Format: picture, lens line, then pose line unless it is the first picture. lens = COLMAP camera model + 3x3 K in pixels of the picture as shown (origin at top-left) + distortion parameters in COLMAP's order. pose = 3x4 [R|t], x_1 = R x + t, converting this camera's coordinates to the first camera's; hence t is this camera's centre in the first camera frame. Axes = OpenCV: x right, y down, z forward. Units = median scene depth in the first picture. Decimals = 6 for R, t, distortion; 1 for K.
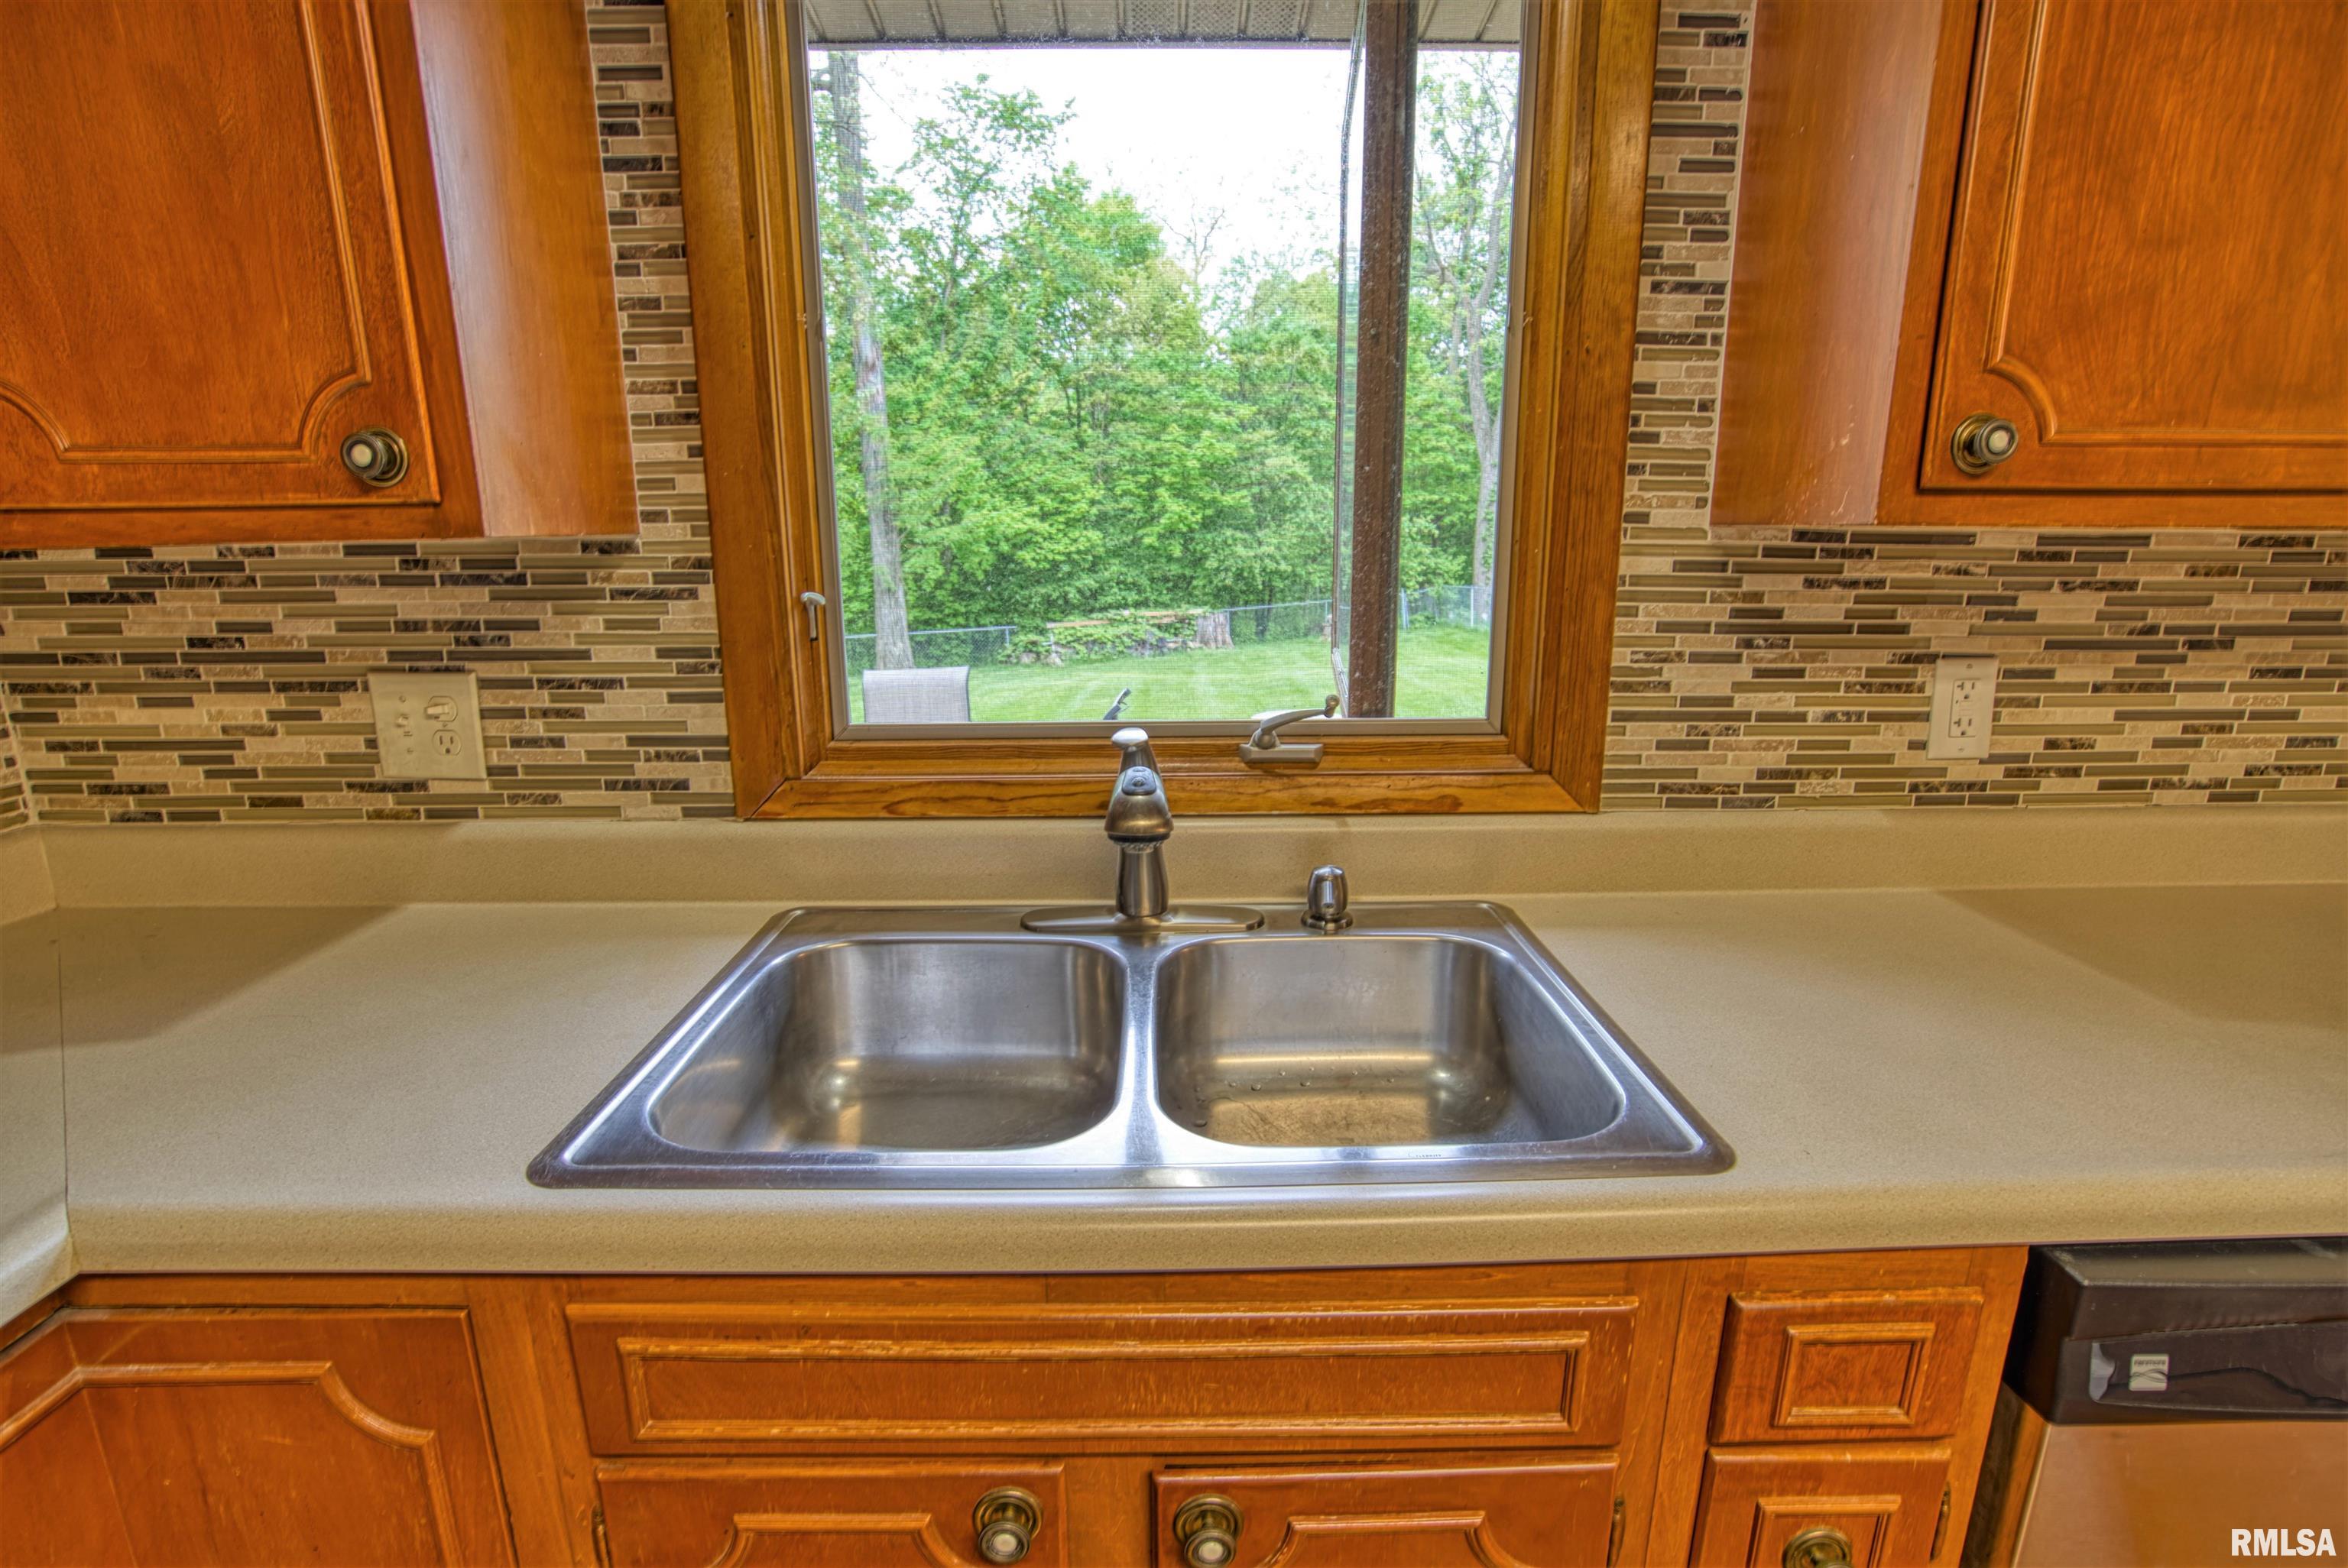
lens RADIAL K [[1088.5, 0, 1166.6], [0, 1088.5, 790.0], [0, 0, 1]] dist [-0.061147, 0.024455]
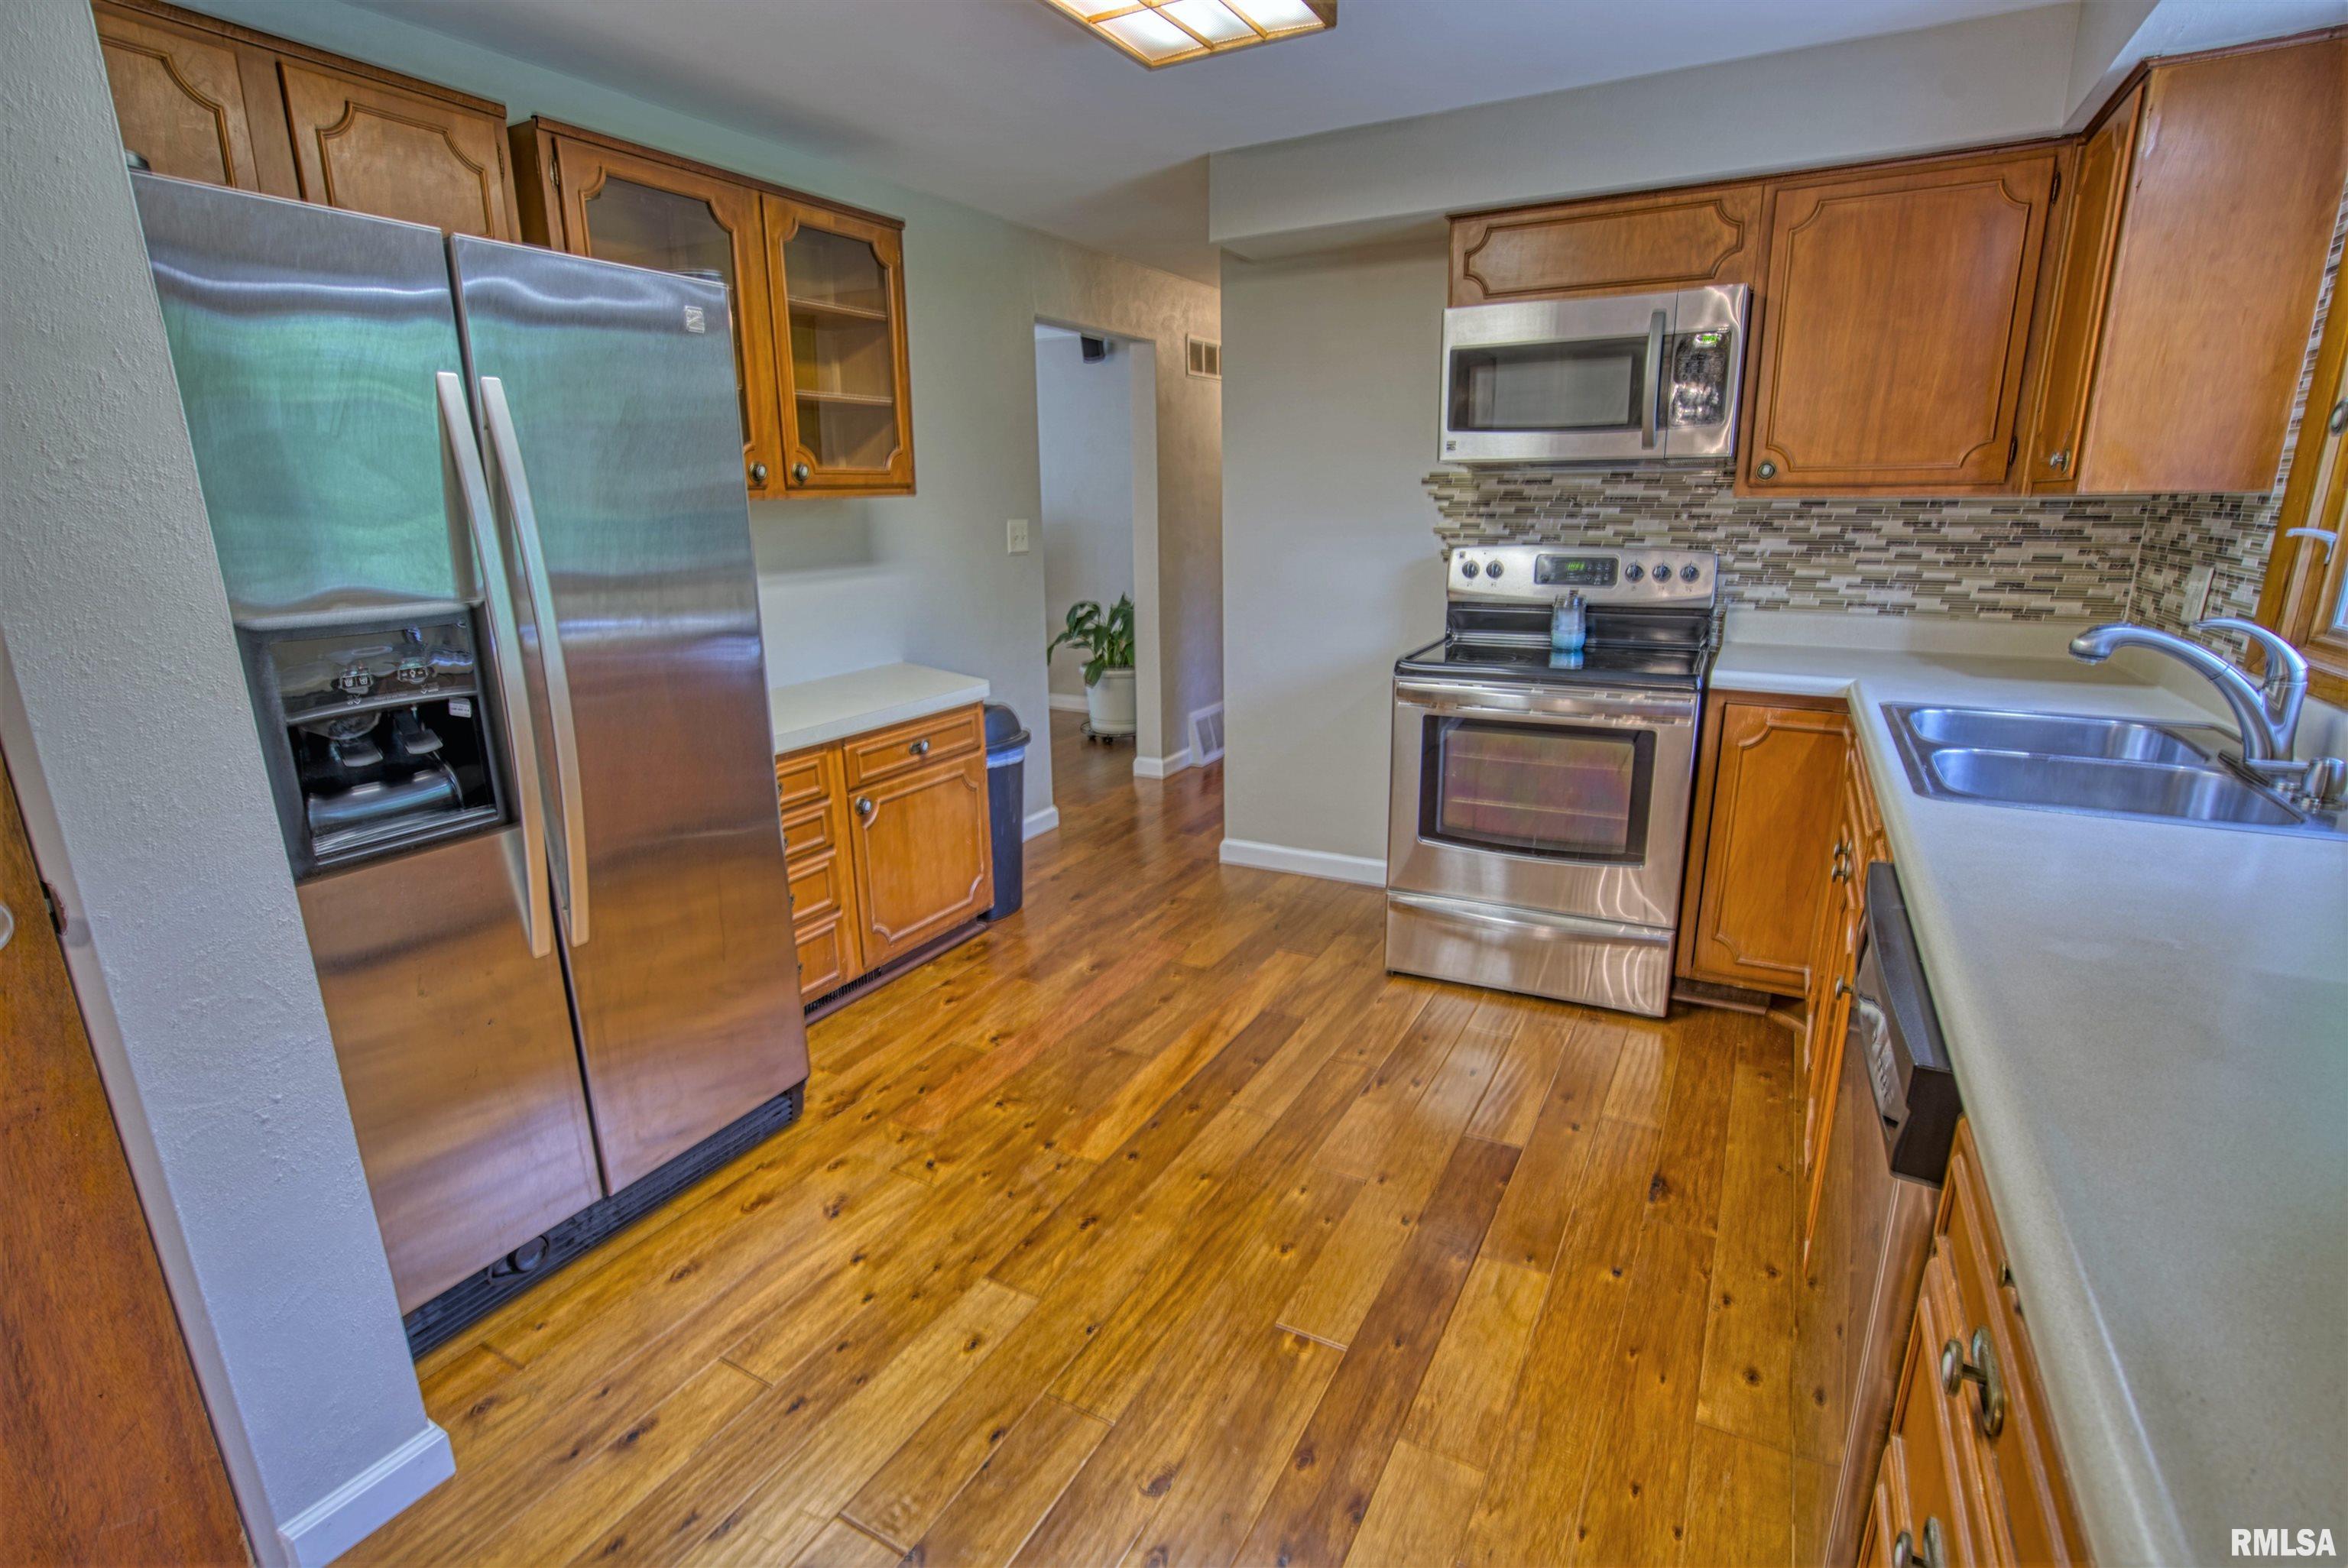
lens RADIAL K [[1088.5, 0, 1166.6], [0, 1088.5, 790.0], [0, 0, 1]] dist [-0.061147, 0.024455]
pose [[-0.504055, 0.238040, -0.830220, 1.800463], [-0.182727, 0.910116, 0.371887, -0.100513], [0.844120, 0.339155, -0.415252, 0.357156]]
